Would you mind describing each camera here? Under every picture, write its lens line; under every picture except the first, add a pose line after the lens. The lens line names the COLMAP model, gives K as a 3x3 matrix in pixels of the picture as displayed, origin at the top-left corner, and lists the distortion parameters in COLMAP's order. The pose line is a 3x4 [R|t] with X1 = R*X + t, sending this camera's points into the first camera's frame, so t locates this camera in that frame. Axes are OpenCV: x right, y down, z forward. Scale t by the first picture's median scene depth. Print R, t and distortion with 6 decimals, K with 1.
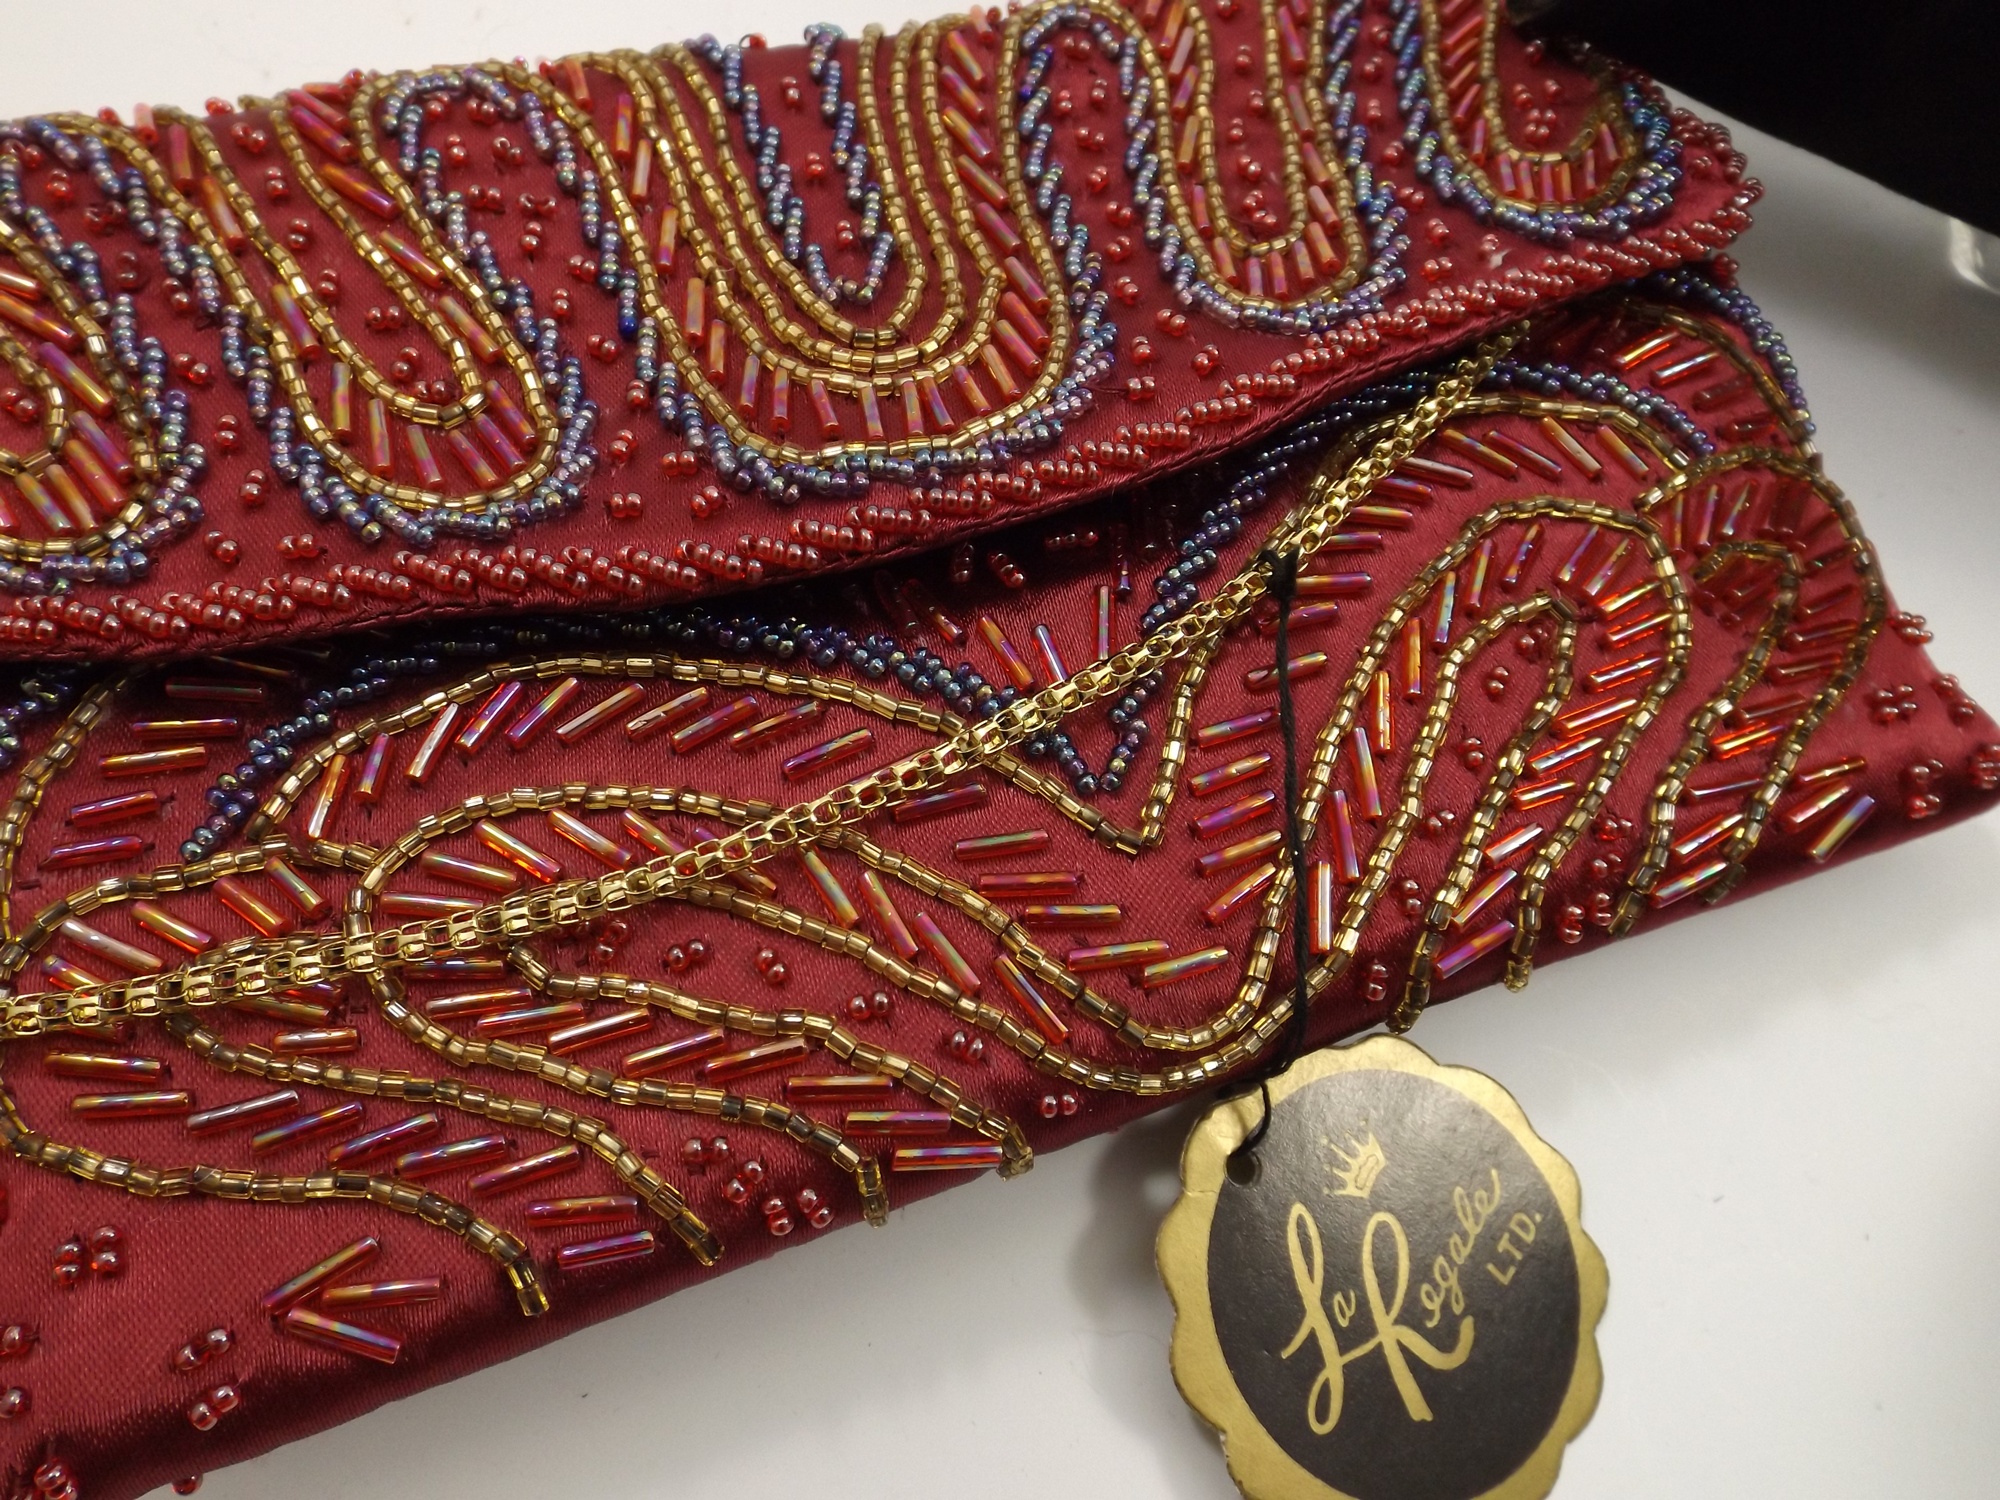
lens RADIAL K [[1451.5, 0, 1001.5], [0, 1451.5, 748.4], [0, 0, 1]] dist [0.024623, -0.026003]
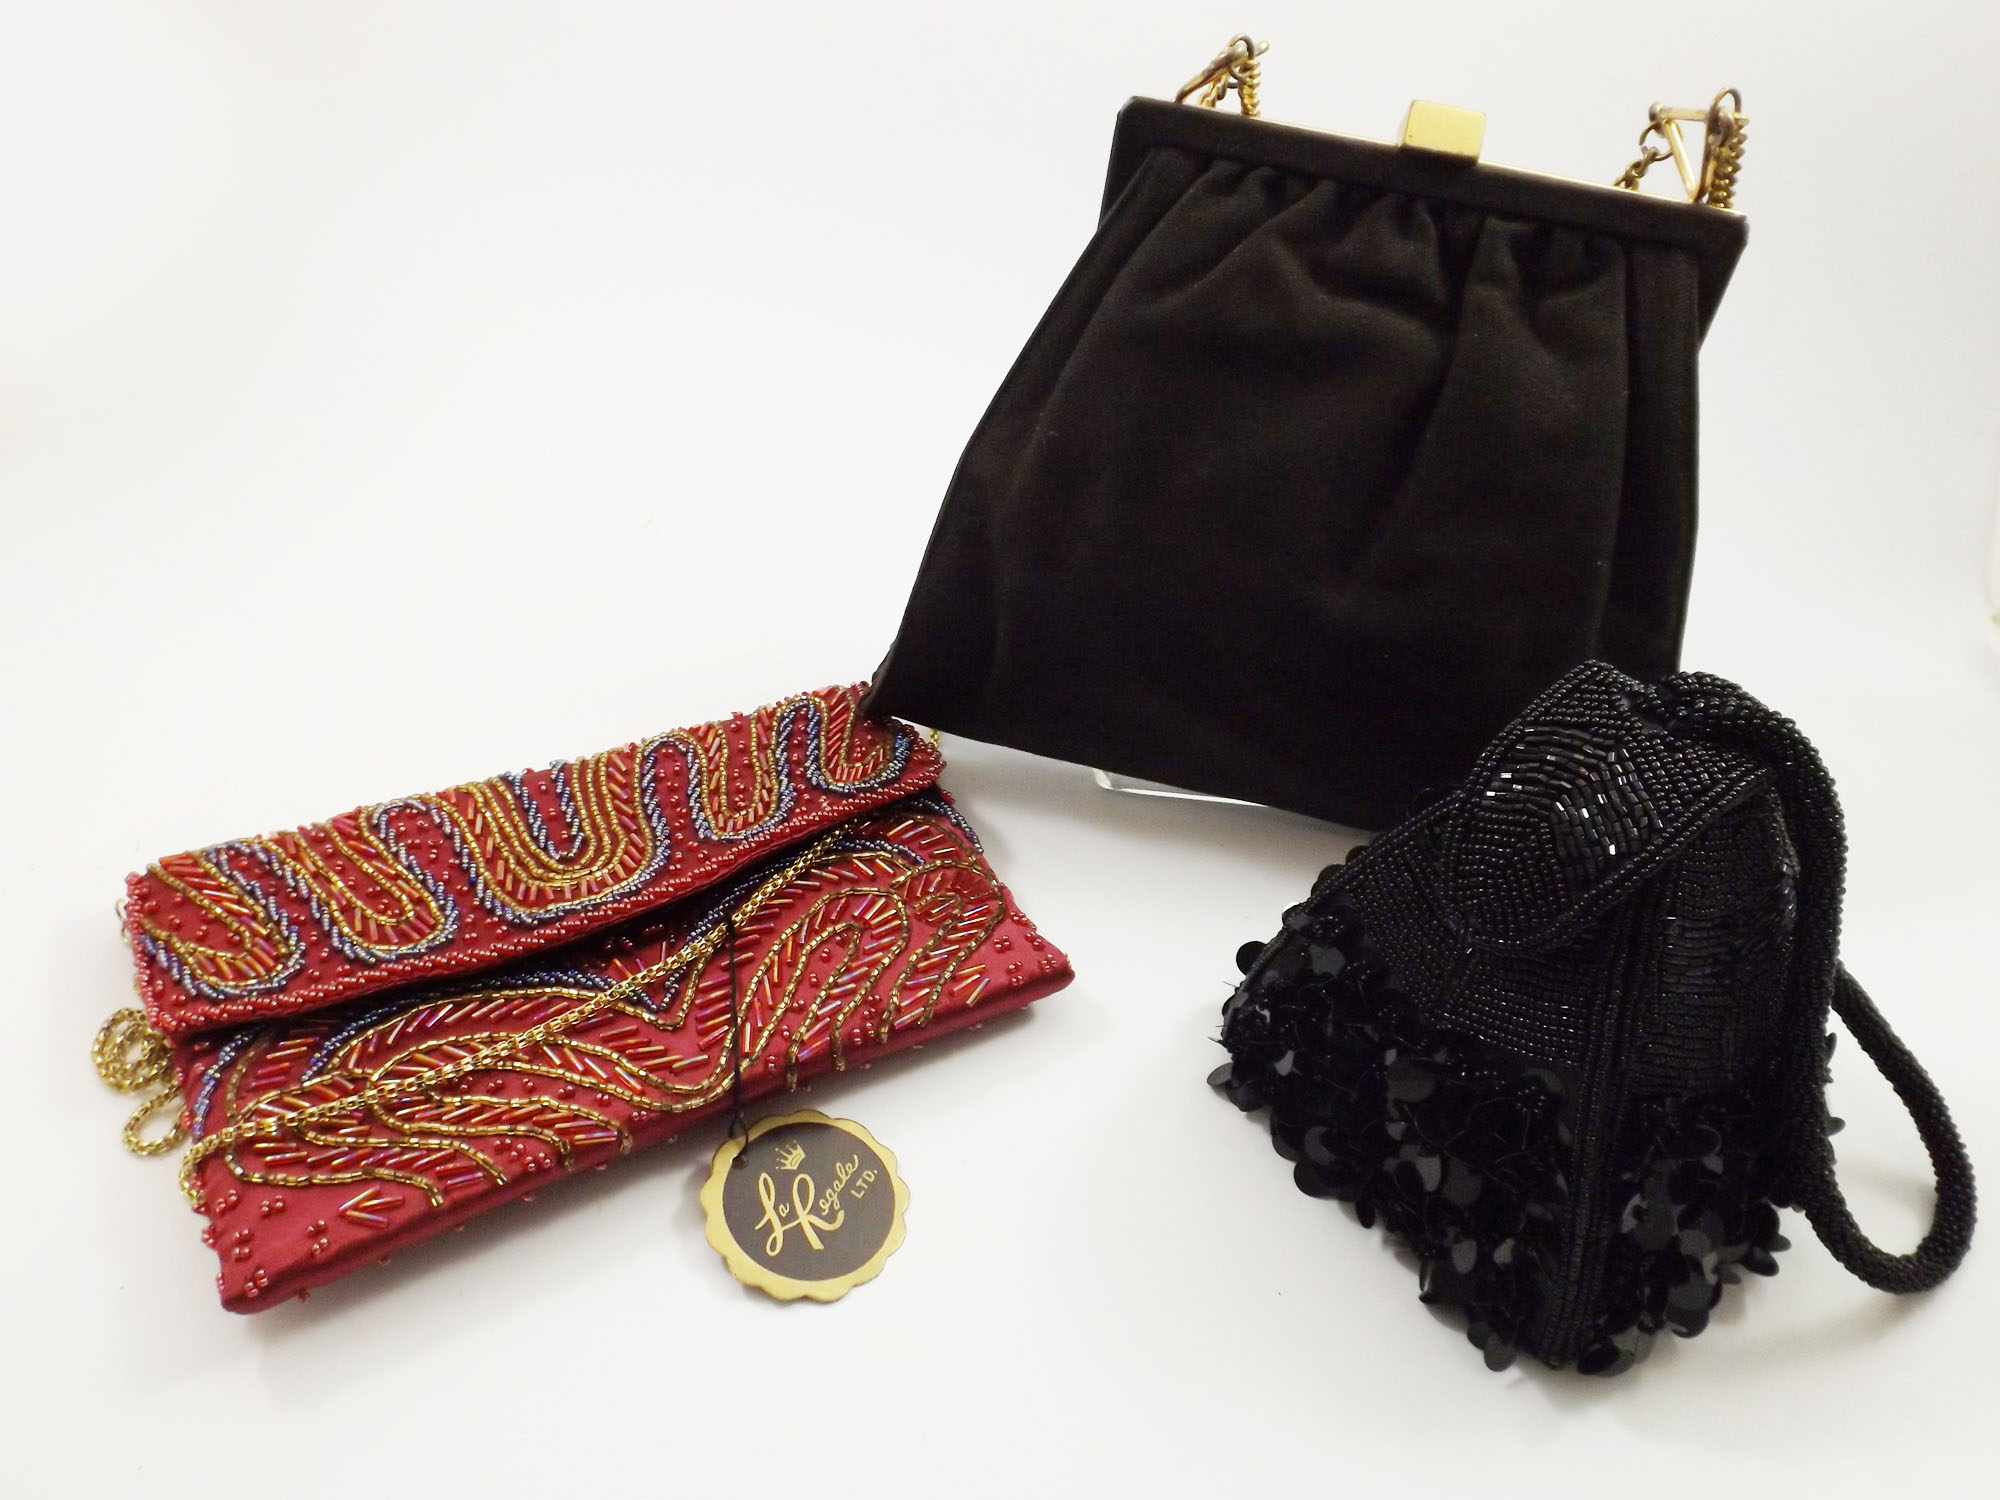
lens RADIAL K [[1451.5, 0, 1002.1], [0, 1451.5, 754.3], [0, 0, 1]] dist [0.024623, -0.026003]
pose [[0.984889, -0.148515, 0.089094, 0.478456], [0.172112, 0.896600, -0.408027, 0.738322], [-0.019284, 0.417195, 0.908612, -1.472325]]
